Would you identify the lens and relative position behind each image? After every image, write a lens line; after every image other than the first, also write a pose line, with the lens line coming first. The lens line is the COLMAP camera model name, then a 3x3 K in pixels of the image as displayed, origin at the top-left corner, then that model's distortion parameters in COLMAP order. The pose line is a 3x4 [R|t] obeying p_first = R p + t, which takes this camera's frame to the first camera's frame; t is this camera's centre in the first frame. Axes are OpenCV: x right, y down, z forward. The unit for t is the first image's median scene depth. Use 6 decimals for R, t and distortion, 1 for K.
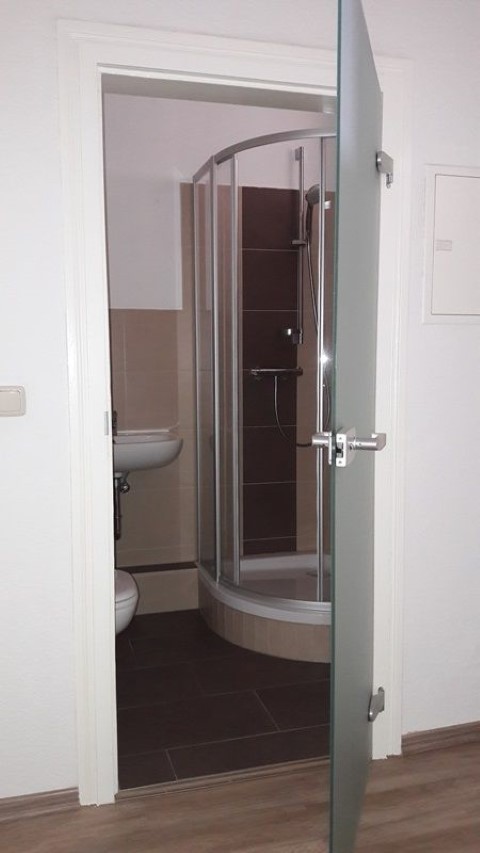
lens RADIAL K [[667.0, 0, 240.0], [0, 667.0, 426.5], [0, 0, 1]] dist [0.049895, -0.108246]
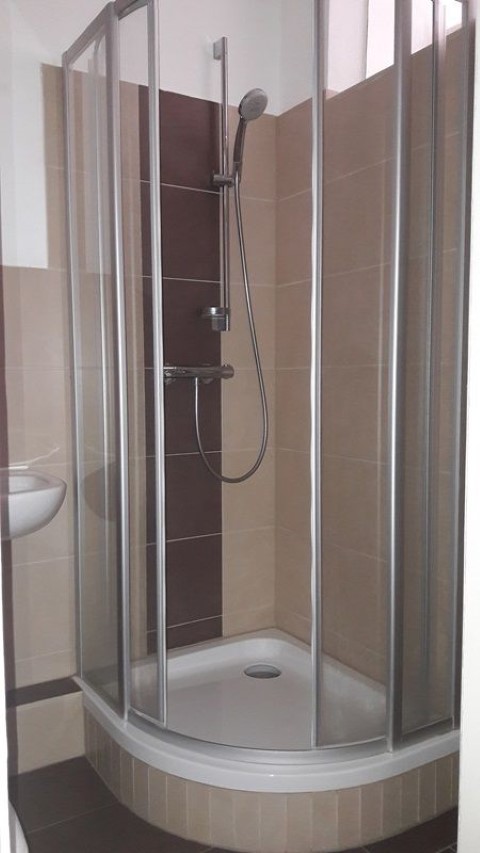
lens RADIAL K [[667.0, 0, 240.0], [0, 667.0, 426.5], [0, 0, 1]] dist [0.049895, -0.108246]
pose [[0.959370, -0.018765, 0.281526, -0.090866], [0.025074, 0.999508, -0.018824, -0.013515], [-0.281034, 0.025118, 0.959369, 0.358365]]
